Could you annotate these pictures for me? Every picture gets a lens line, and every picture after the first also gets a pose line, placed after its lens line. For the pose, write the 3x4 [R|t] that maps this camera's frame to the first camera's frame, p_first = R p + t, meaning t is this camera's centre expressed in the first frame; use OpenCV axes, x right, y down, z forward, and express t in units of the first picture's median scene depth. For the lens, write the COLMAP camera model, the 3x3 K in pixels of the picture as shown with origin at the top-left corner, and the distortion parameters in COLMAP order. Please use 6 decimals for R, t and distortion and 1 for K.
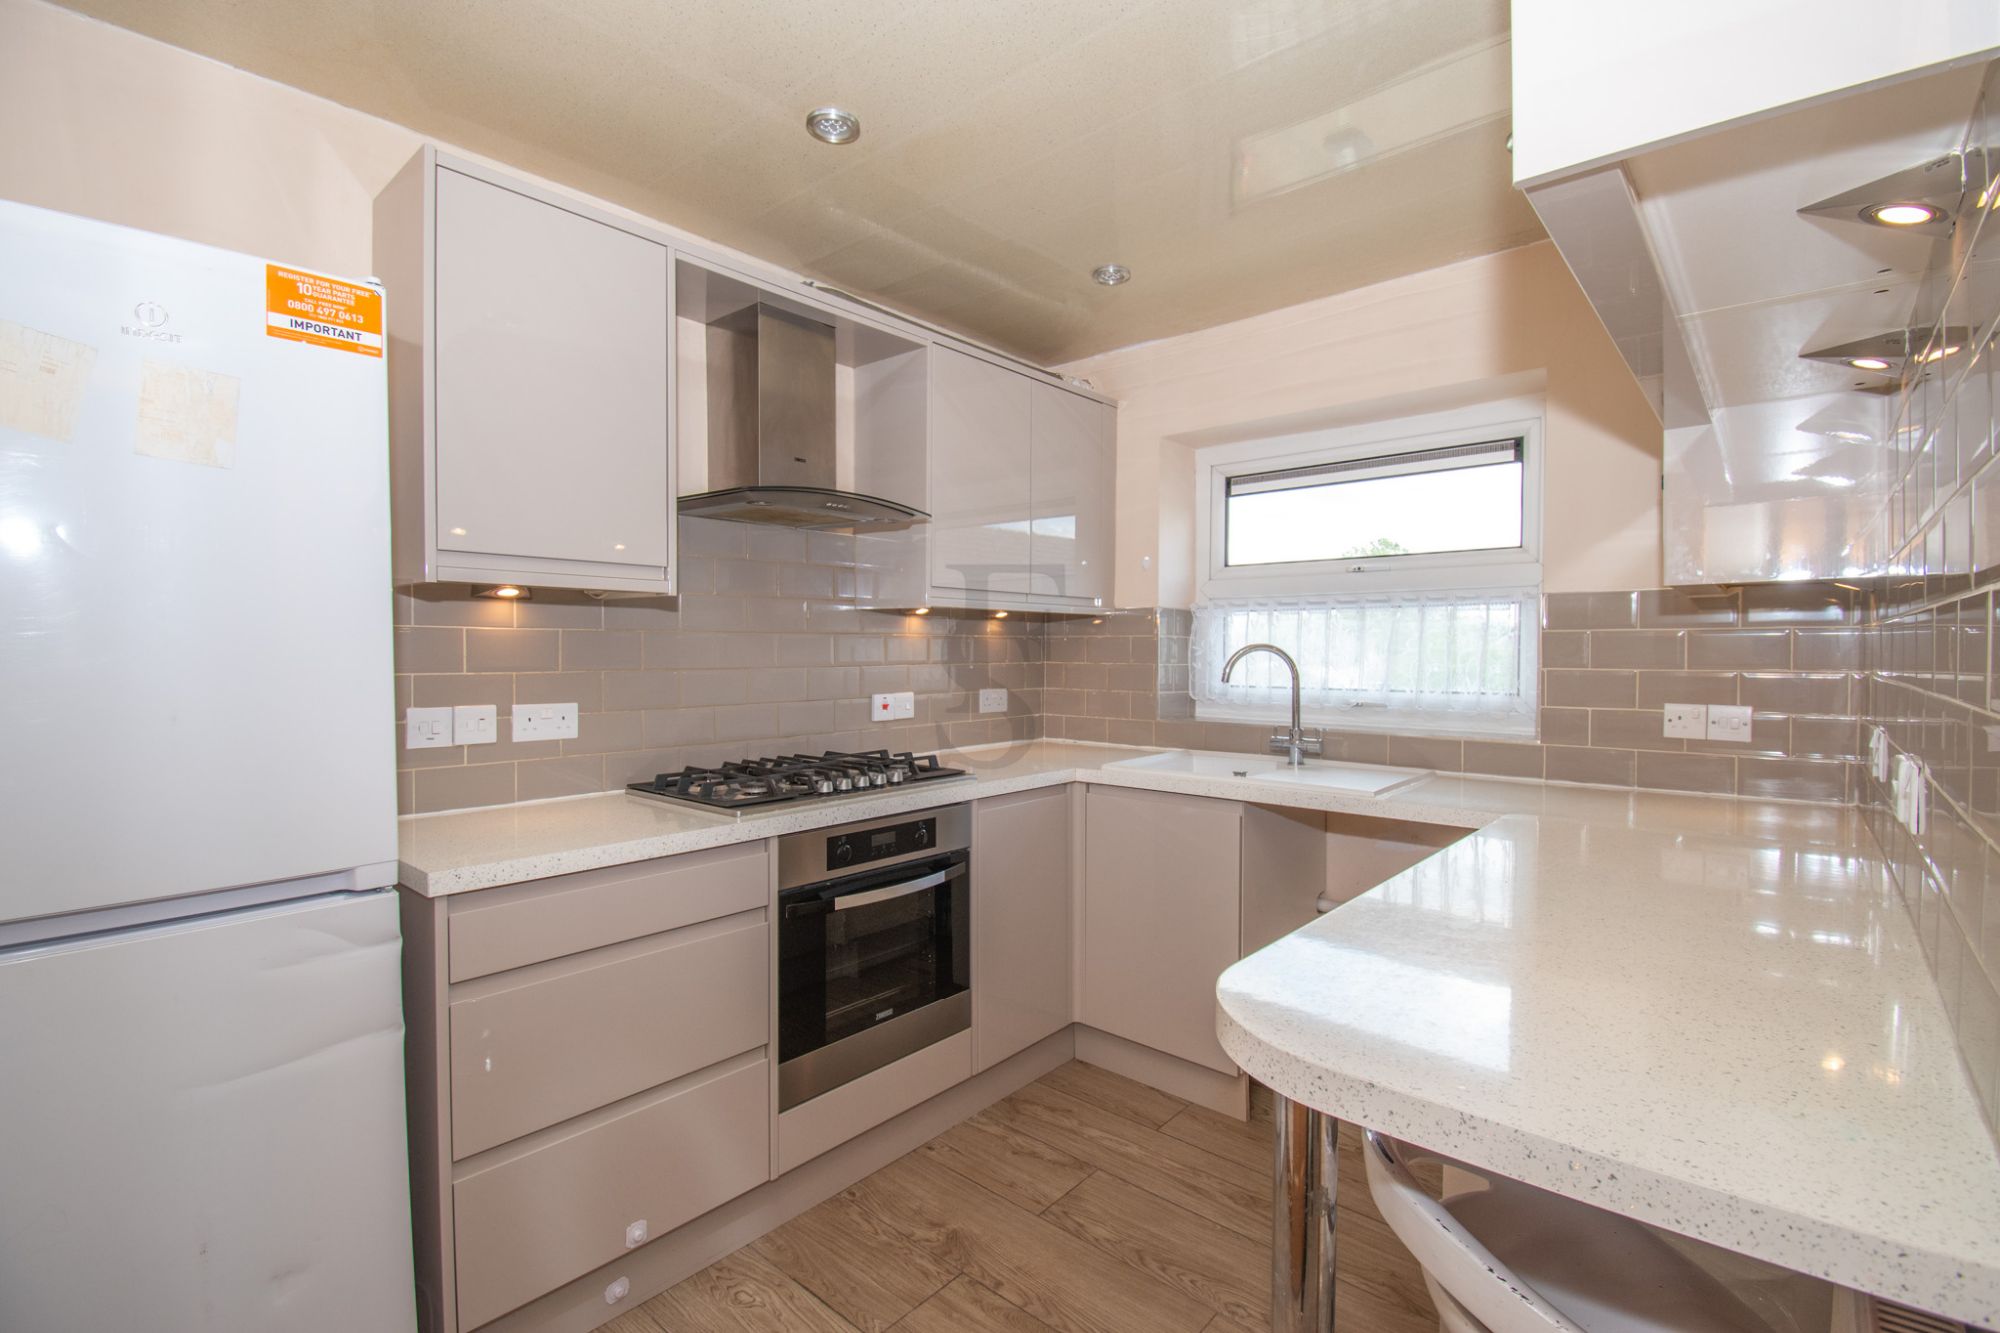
lens RADIAL K [[904.2, 0, 1010.4], [0, 904.2, 657.8], [0, 0, 1]] dist [0.030330, -0.033305]
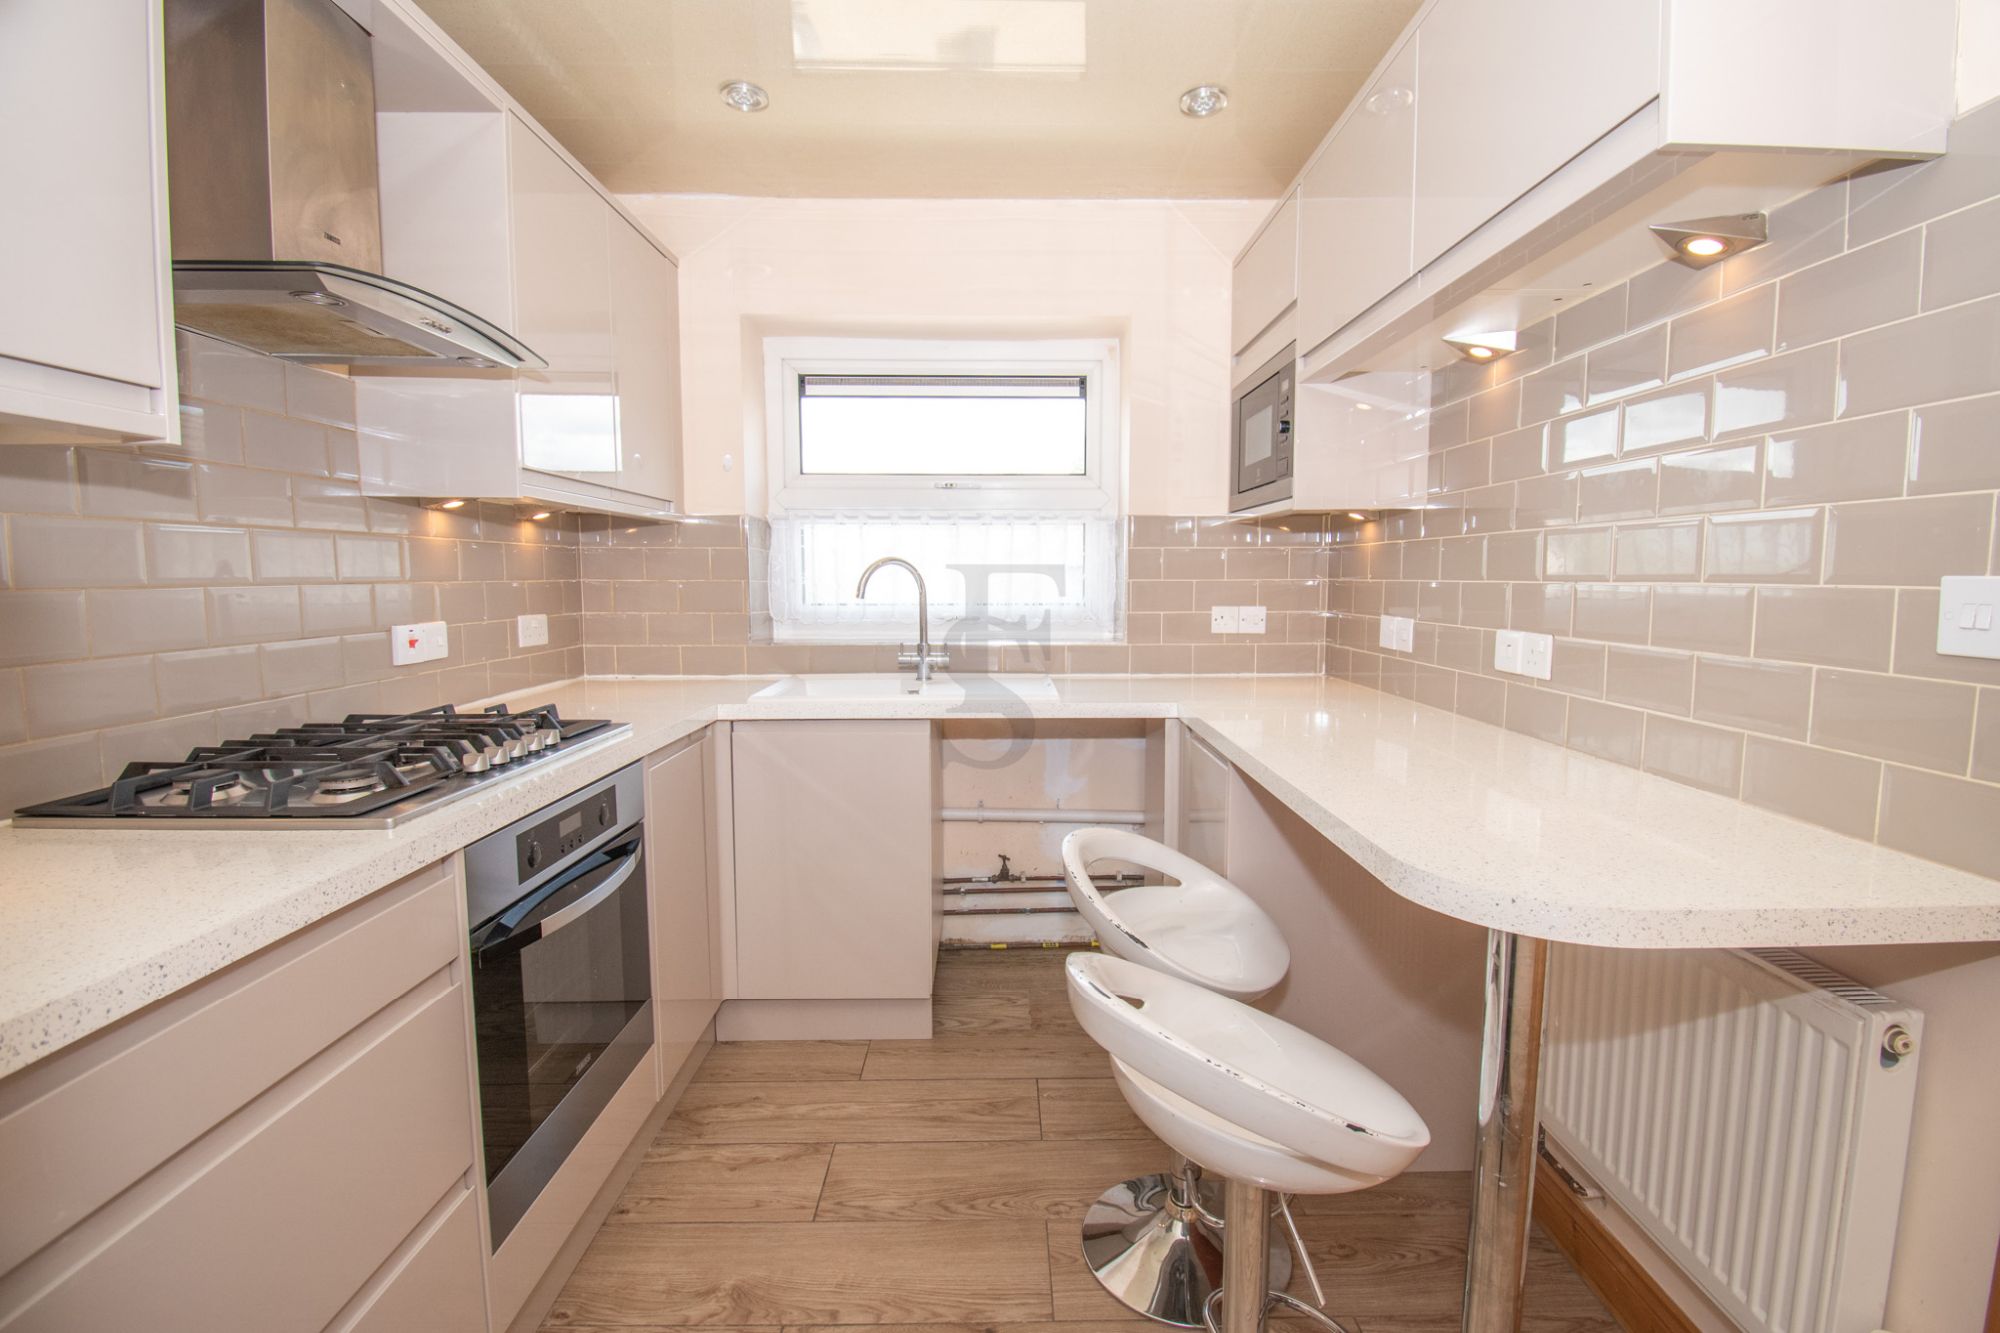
lens RADIAL K [[904.2, 0, 1010.4], [0, 904.2, 657.8], [0, 0, 1]] dist [0.030330, -0.033305]
pose [[0.741787, -0.060619, 0.667890, -0.285168], [0.006901, 0.996544, 0.082784, 0.012538], [-0.670600, -0.056800, 0.739642, 0.210290]]
